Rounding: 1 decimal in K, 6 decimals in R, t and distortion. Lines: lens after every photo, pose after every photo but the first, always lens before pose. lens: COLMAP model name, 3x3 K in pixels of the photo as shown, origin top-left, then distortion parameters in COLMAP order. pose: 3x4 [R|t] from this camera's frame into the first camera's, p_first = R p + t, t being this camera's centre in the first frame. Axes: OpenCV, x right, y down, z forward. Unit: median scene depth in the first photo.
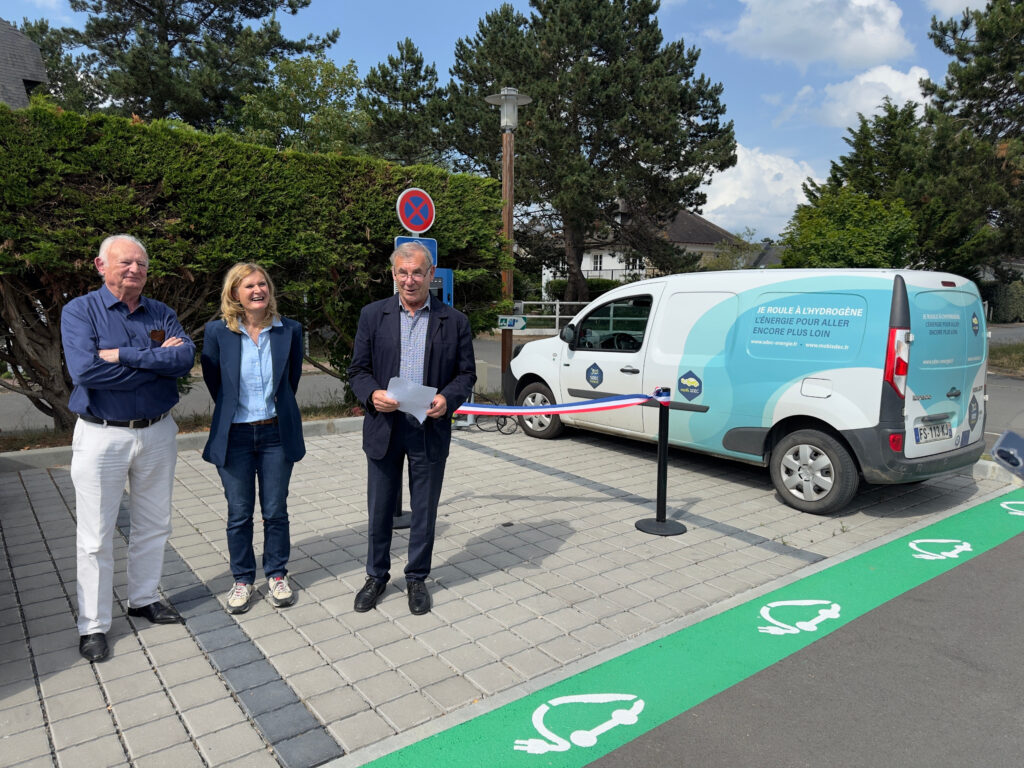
lens RADIAL K [[713.6, 0, 512.0], [0, 713.6, 384.0], [0, 0, 1]] dist [-0.004003, -0.006489]
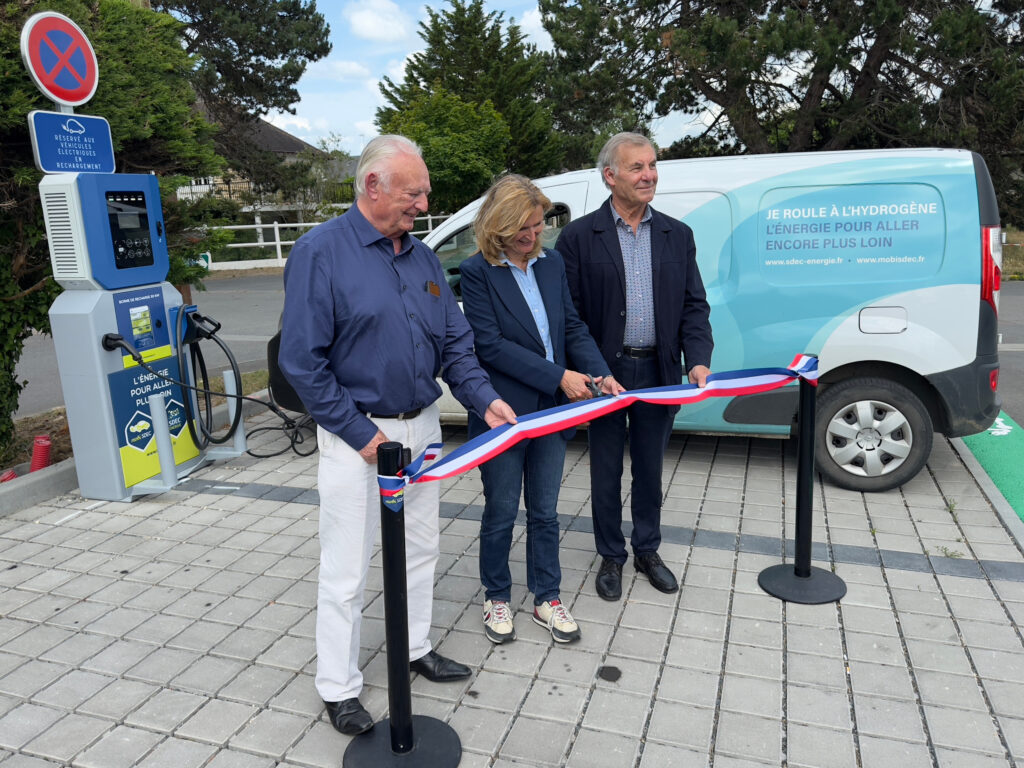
lens RADIAL K [[784.2, 0, 512.0], [0, 784.2, 384.0], [0, 0, 1]] dist [-0.001703, -0.008800]
pose [[0.833038, -0.166105, 0.527690, -0.237097], [0.119154, 0.985344, 0.122061, -0.056227], [-0.540231, -0.038804, 0.840622, 0.431180]]
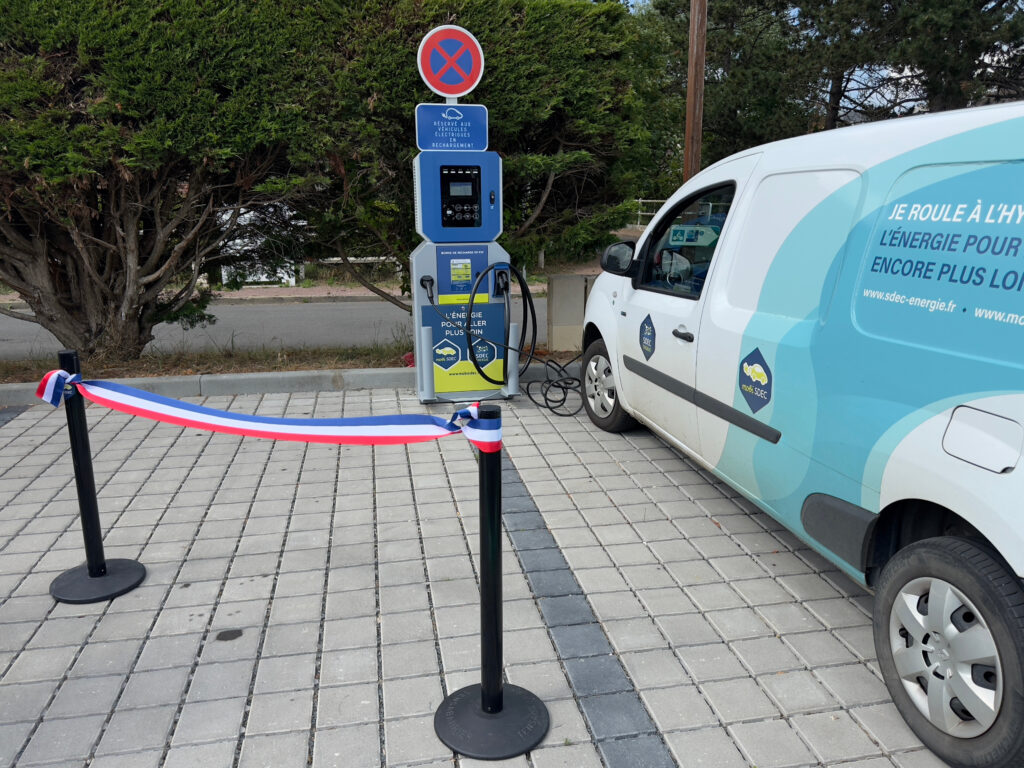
lens RADIAL K [[776.7, 0, 512.0], [0, 776.7, 384.0], [0, 0, 1]] dist [-0.003620, 0.002075]
pose [[0.884249, 0.092092, -0.457847, 0.314134], [-0.041880, 0.992052, 0.118658, -0.044701], [0.465135, -0.085748, 0.881077, 0.445481]]
